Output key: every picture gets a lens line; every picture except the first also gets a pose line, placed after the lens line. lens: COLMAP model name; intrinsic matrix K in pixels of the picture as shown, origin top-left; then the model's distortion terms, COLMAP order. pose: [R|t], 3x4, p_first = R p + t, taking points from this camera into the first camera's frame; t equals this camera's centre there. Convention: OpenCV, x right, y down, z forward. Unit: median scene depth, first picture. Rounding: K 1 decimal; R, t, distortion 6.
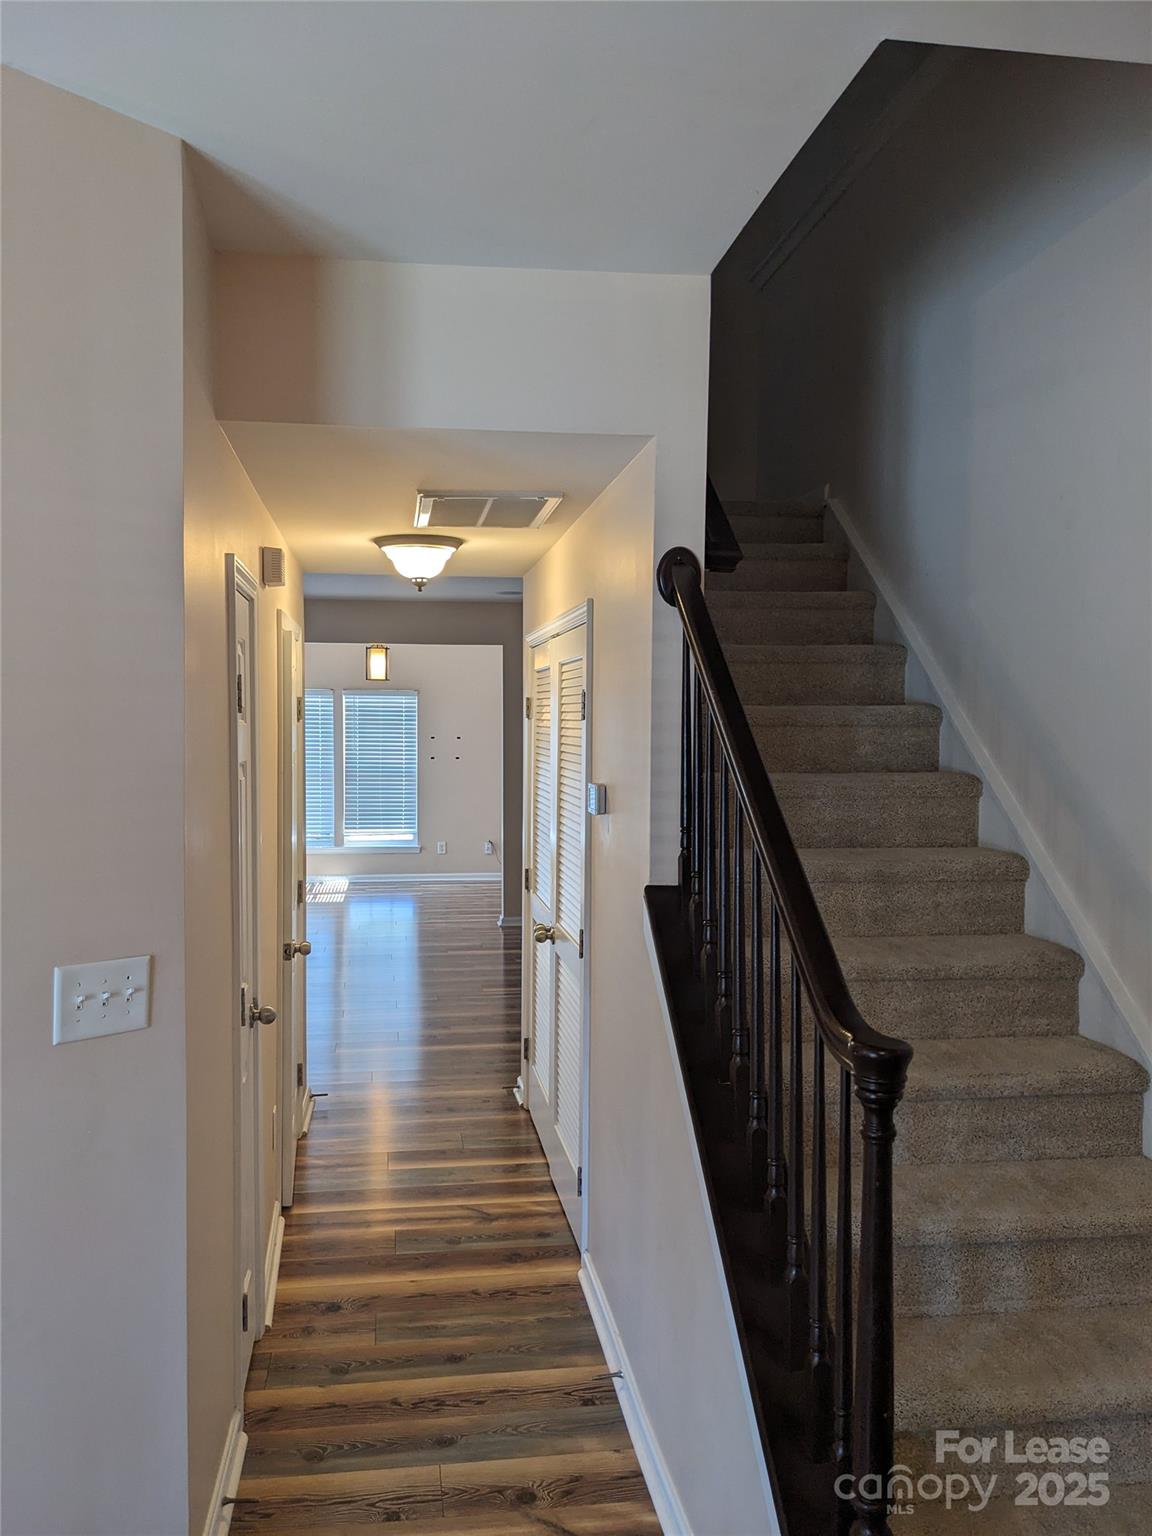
lens RADIAL K [[1205.7, 0, 579.8], [0, 1205.7, 767.1], [0, 0, 1]] dist [0.003883, 0.000180]
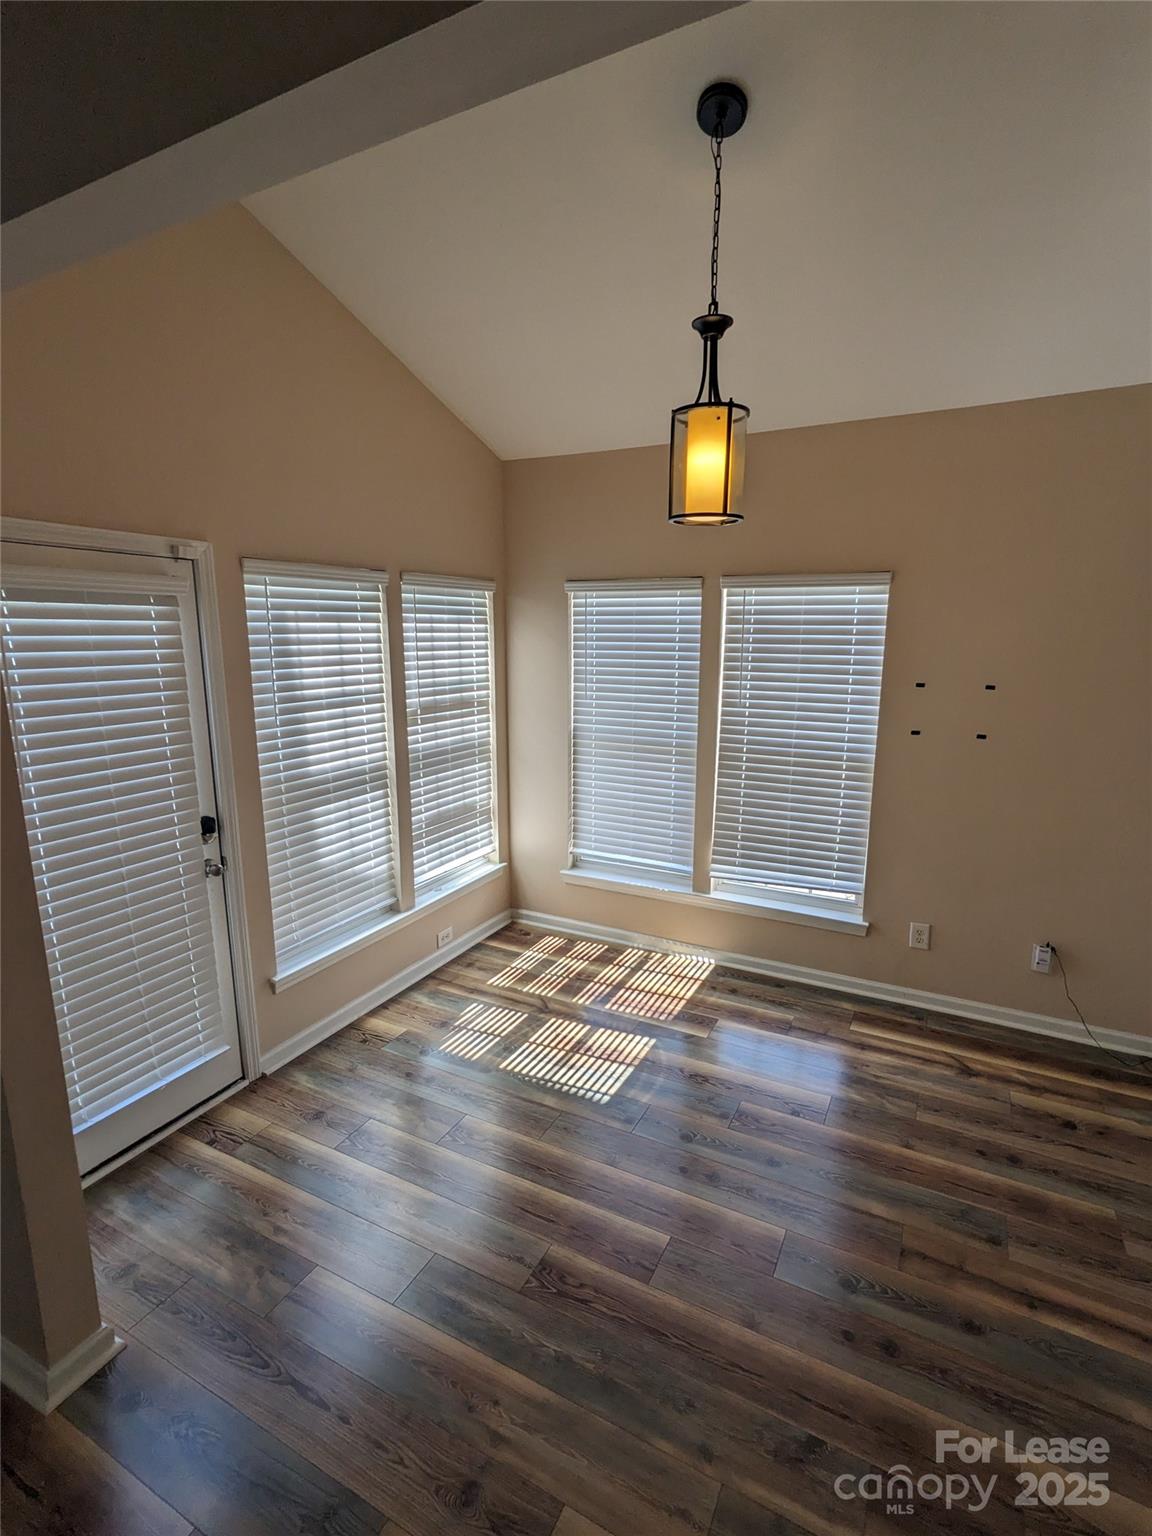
lens RADIAL K [[736.4, 0, 578.5], [0, 736.4, 771.1], [0, 0, 1]] dist [0.000075, -0.000045]
pose [[0.828829, 0.107273, -0.549122, -0.076441], [-0.010875, 0.984351, 0.175883, -0.039109], [0.559396, -0.139805, 0.817026, 0.719338]]
